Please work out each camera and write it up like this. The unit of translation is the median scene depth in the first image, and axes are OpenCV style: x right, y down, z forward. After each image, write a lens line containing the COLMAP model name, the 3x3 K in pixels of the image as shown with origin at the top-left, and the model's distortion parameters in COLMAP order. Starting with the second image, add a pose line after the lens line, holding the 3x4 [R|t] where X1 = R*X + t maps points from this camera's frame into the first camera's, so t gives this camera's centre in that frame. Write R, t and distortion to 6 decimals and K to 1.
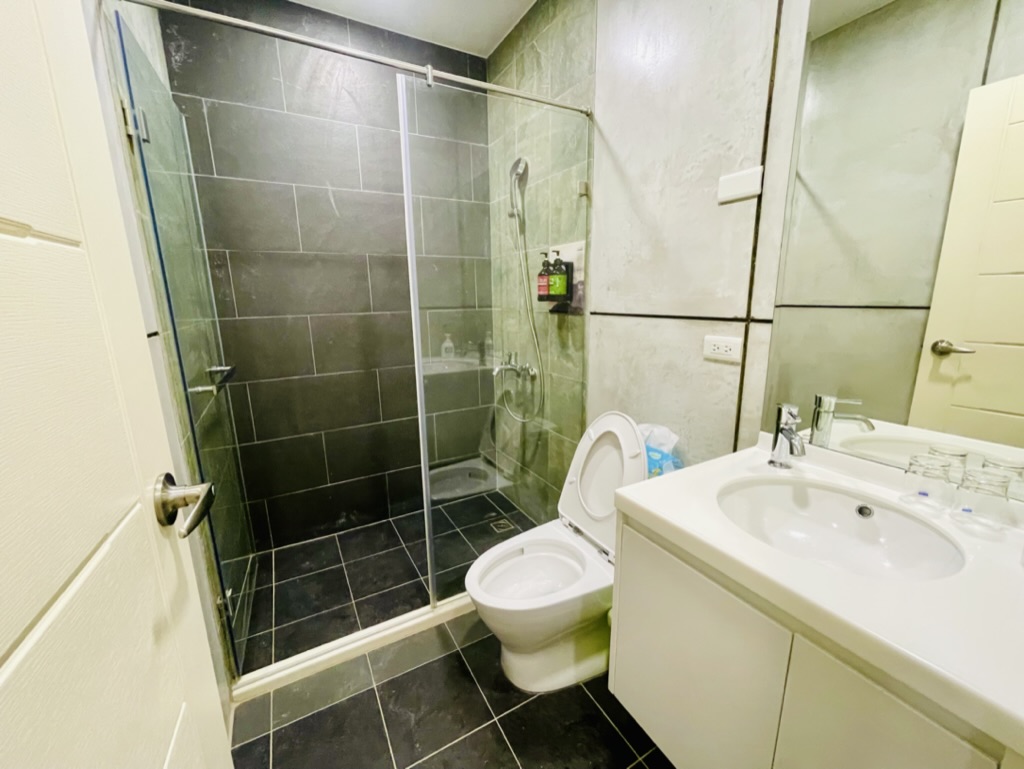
lens RADIAL K [[412.2, 0, 512.8], [0, 412.2, 383.5], [0, 0, 1]] dist [0.002987, 0.000162]
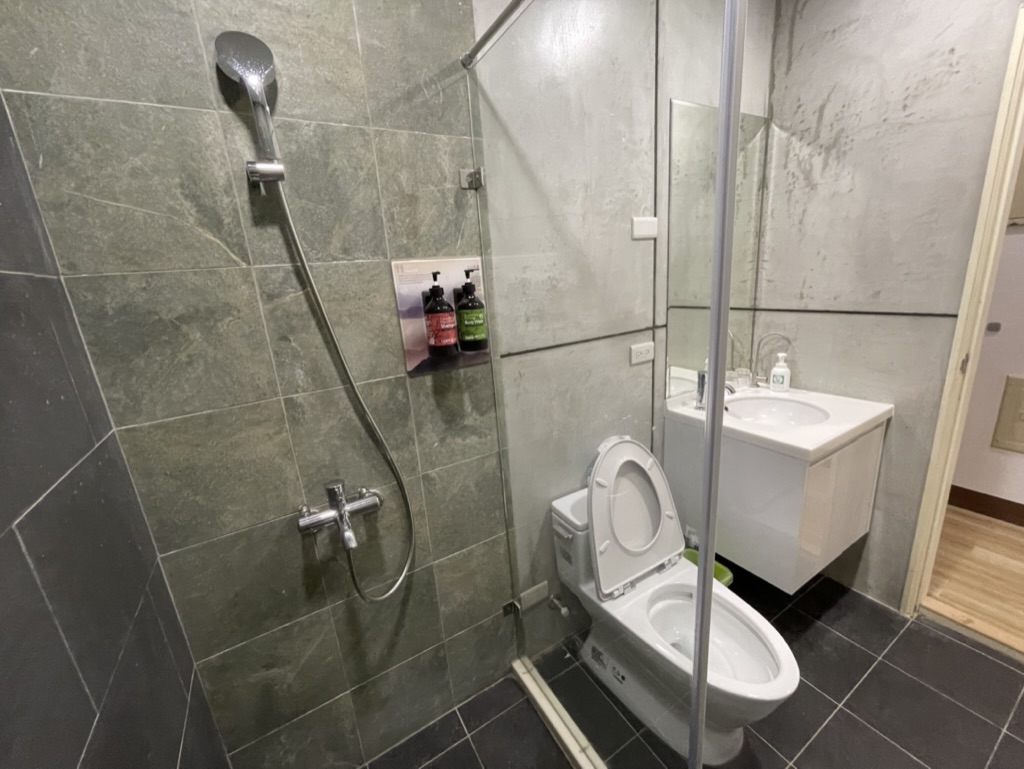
lens RADIAL K [[412.2, 0, 513.2], [0, 412.2, 385.3], [0, 0, 1]] dist [0.002987, 0.000162]
pose [[-0.025271, -0.239326, 0.970610, -0.542195], [0.285612, 0.928722, 0.236434, -0.294520], [-0.958012, 0.283193, 0.044885, 0.977892]]
